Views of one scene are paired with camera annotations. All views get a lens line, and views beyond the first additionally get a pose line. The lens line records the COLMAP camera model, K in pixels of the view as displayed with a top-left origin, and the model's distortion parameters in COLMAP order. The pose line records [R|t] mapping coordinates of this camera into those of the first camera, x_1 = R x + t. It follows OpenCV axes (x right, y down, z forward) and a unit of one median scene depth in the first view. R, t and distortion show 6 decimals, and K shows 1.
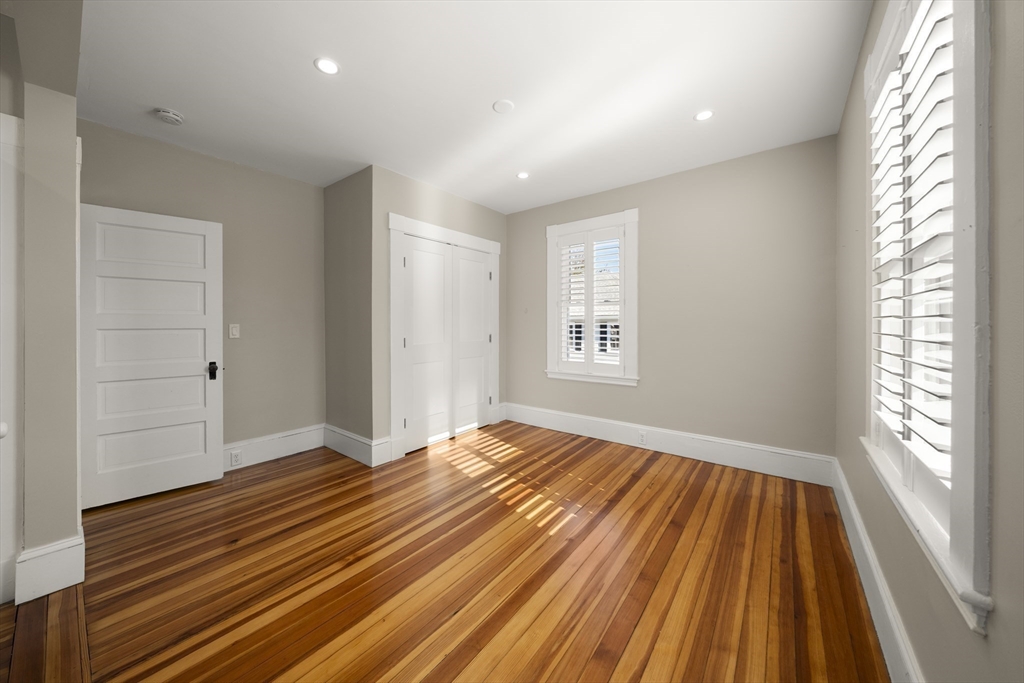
lens RADIAL K [[353.3, 0, 504.0], [0, 353.3, 324.2], [0, 0, 1]] dist [-0.001387, -0.000017]
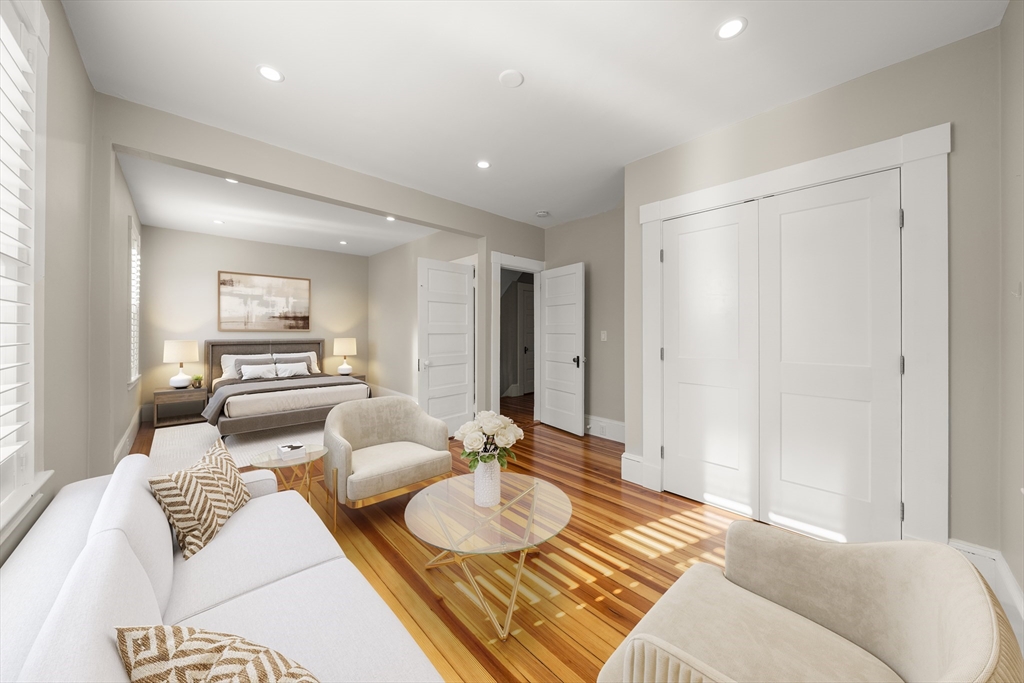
lens RADIAL K [[353.3, 0, 512.6], [0, 353.3, 332.4], [0, 0, 1]] dist [-0.001387, -0.000017]
pose [[-0.141820, 0.004177, -0.989884, 0.627178], [-0.007641, 0.999957, 0.005314, 0.000518], [0.989863, 0.008317, -0.141782, 0.836811]]
